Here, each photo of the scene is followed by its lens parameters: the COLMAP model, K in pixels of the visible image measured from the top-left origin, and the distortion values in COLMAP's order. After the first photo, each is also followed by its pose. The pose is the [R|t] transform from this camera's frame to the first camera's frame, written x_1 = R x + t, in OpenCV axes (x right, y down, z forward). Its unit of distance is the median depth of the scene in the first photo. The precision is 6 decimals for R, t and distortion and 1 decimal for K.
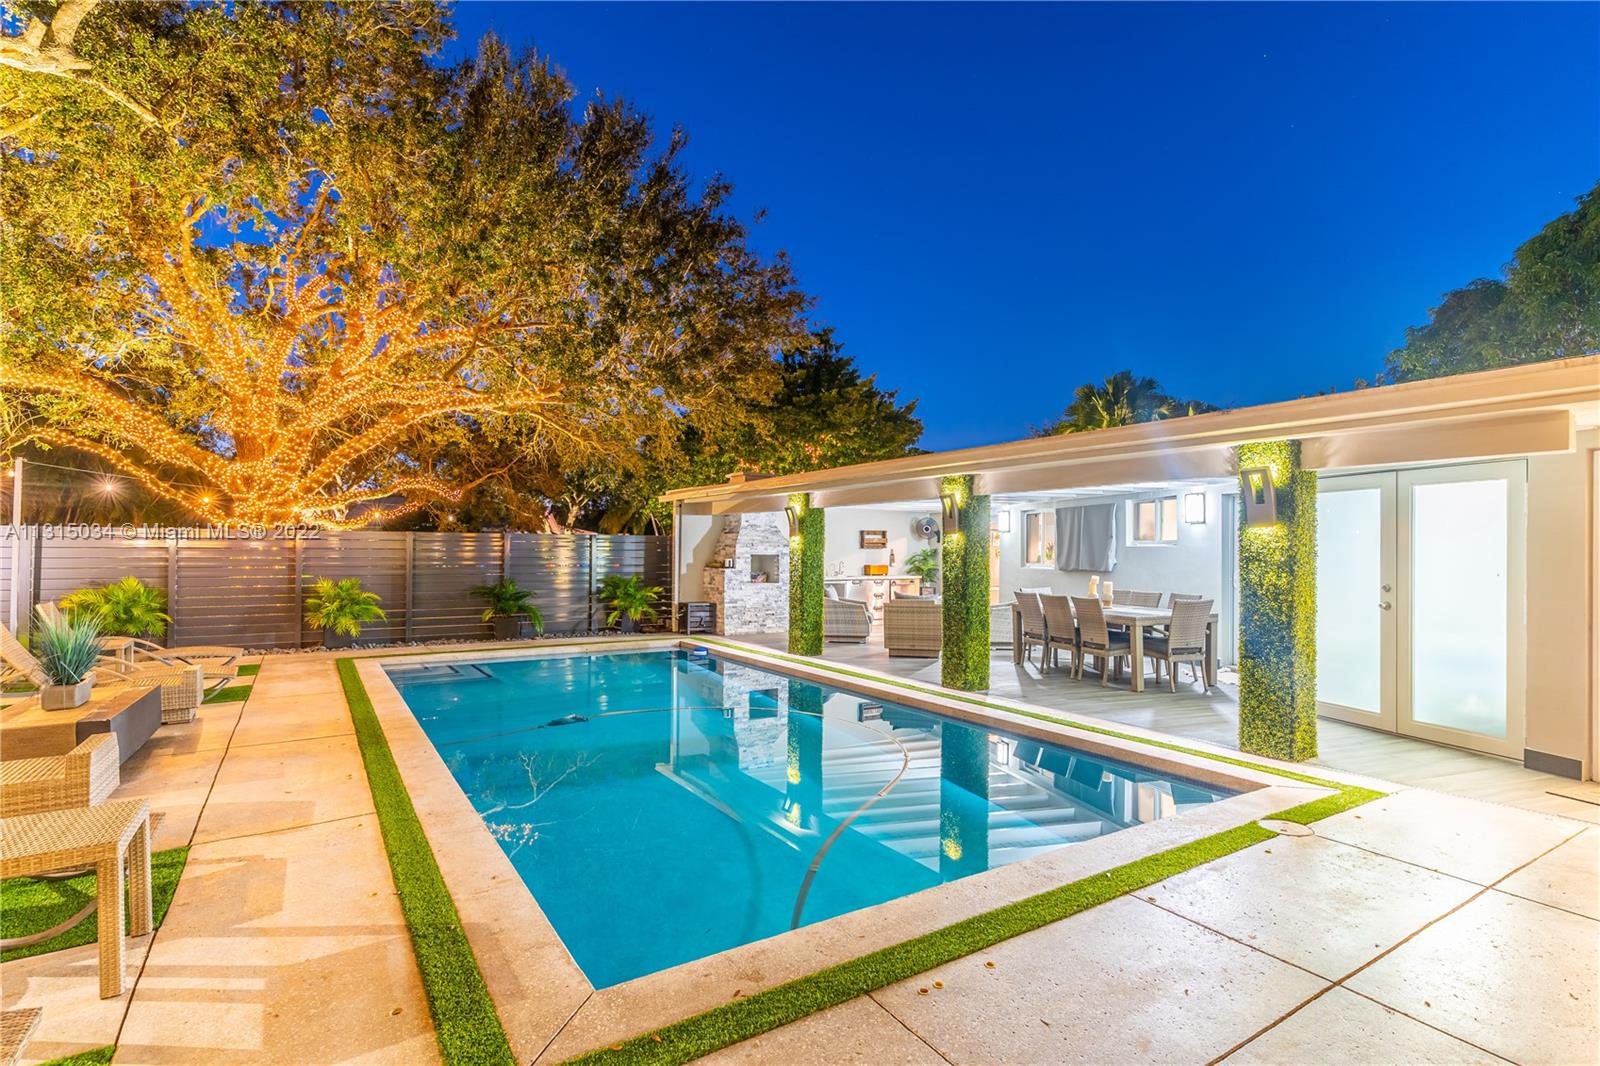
lens RADIAL K [[773.2, 0, 800.0], [0, 773.2, 533.0], [0, 0, 1]] dist [0.000602, -0.000351]
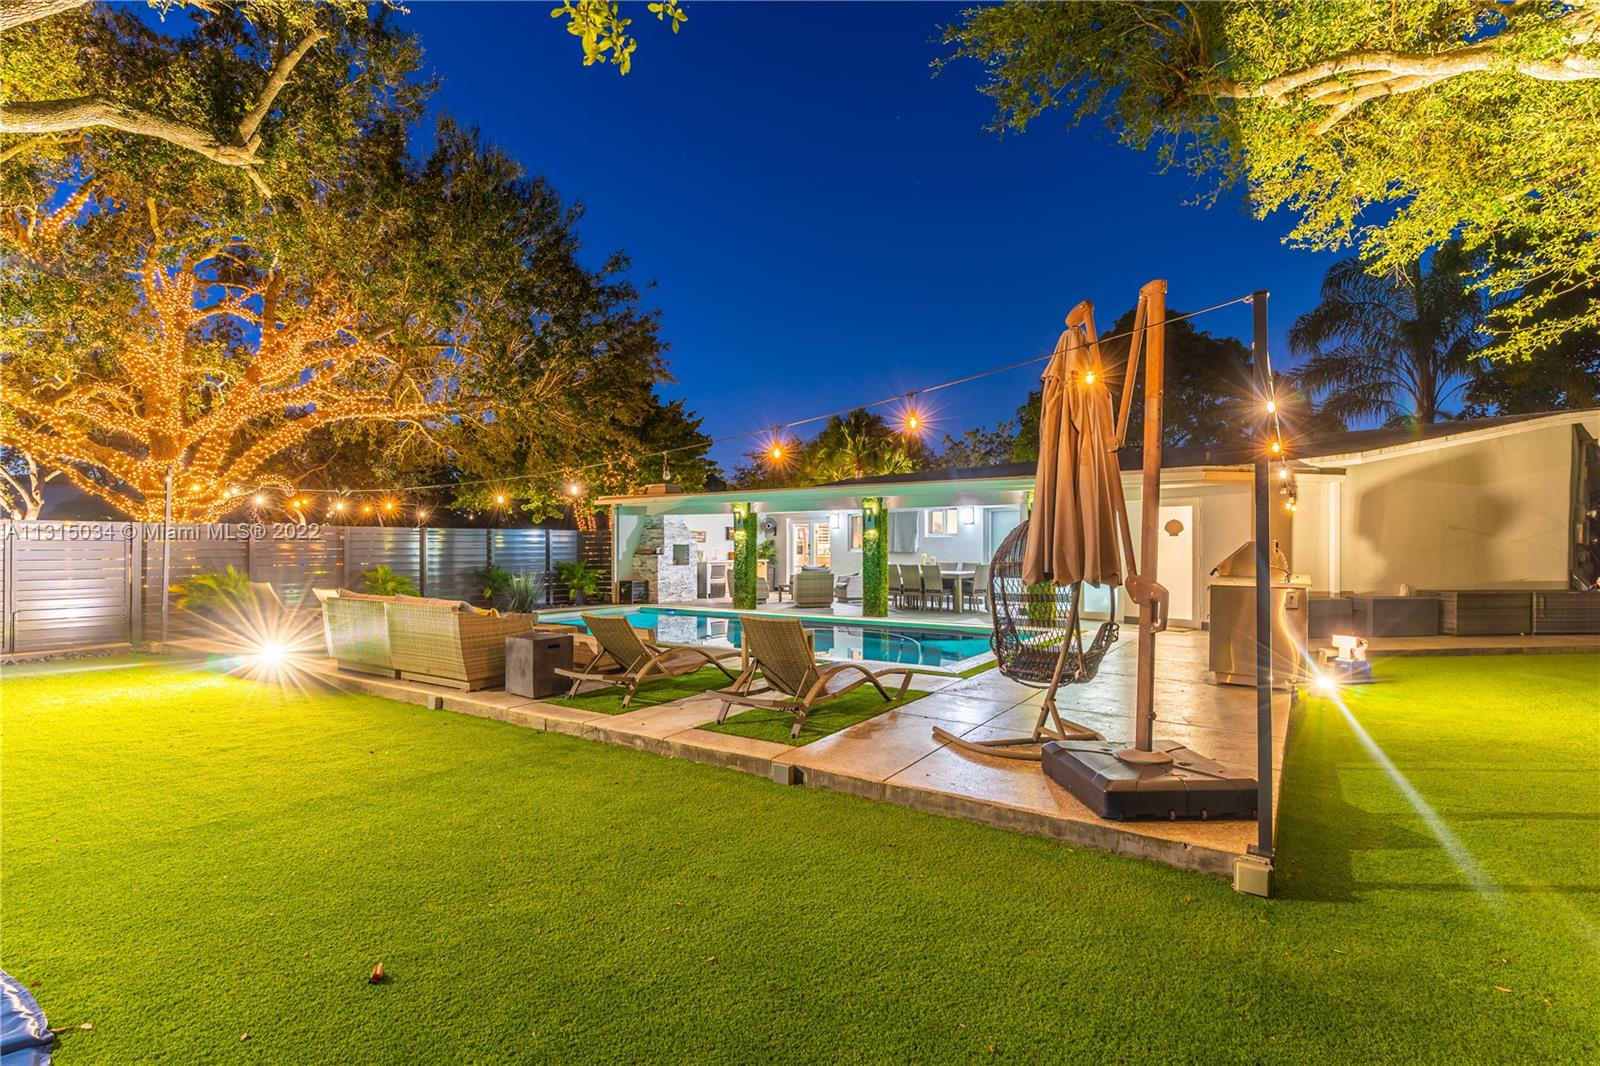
lens RADIAL K [[773.2, 0, 800.0], [0, 773.2, 533.0], [0, 0, 1]] dist [0.000602, -0.000351]
pose [[0.914716, -0.001427, 0.404095, -0.402652], [-0.001330, 0.999978, 0.006542, -0.001721], [-0.404095, -0.006521, 0.914694, -0.335845]]
